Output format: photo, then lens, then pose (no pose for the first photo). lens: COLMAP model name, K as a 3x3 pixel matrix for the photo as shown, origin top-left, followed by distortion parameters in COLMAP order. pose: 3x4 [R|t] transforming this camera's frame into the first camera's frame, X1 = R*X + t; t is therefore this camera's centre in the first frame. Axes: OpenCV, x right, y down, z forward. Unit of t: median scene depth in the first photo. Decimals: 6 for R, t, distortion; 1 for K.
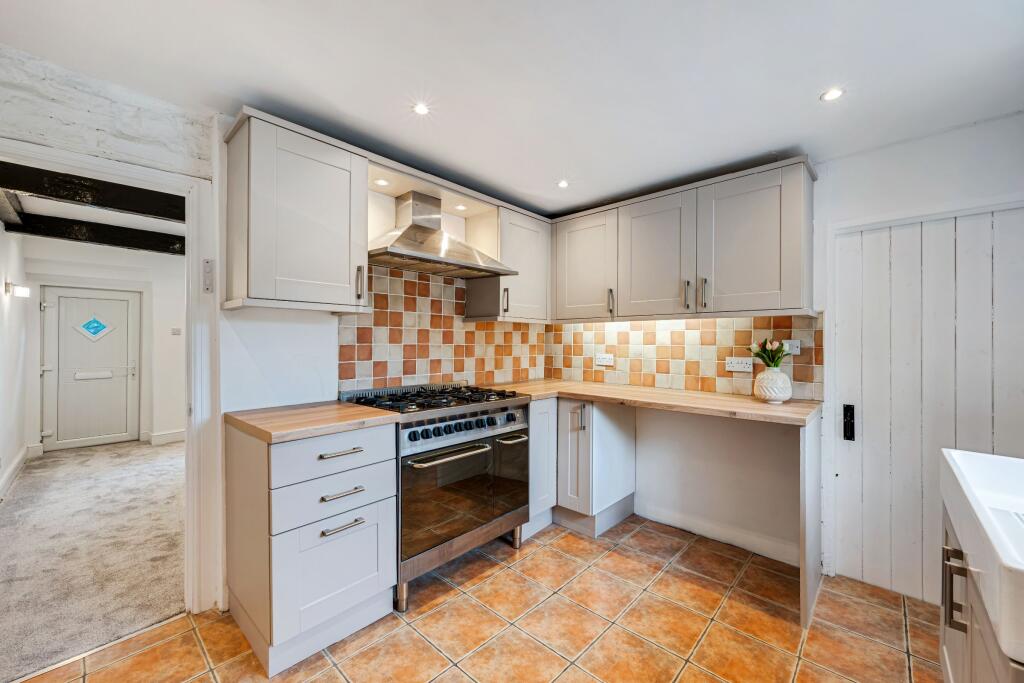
lens RADIAL K [[406.1, 0, 515.1], [0, 406.1, 327.0], [0, 0, 1]] dist [-0.000797, -0.000217]
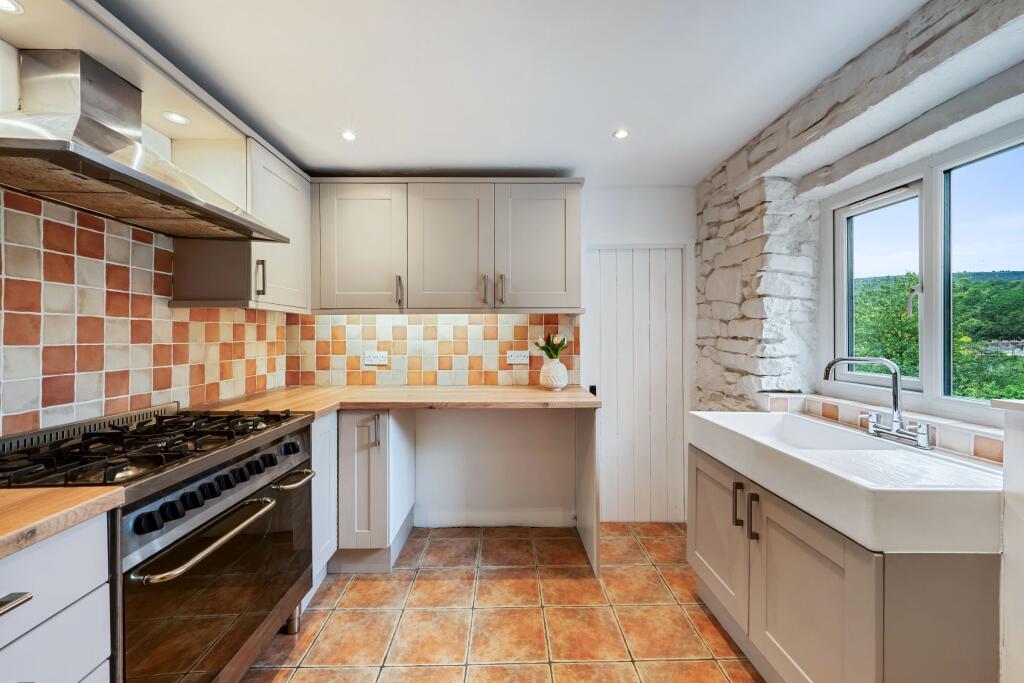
lens RADIAL K [[406.1, 0, 515.1], [0, 406.1, 327.0], [0, 0, 1]] dist [-0.000797, -0.000217]
pose [[0.721230, 0.008763, 0.692640, -0.194667], [-0.019181, 0.999789, 0.007323, 0.003777], [-0.692430, -0.018567, 0.721246, 0.220279]]
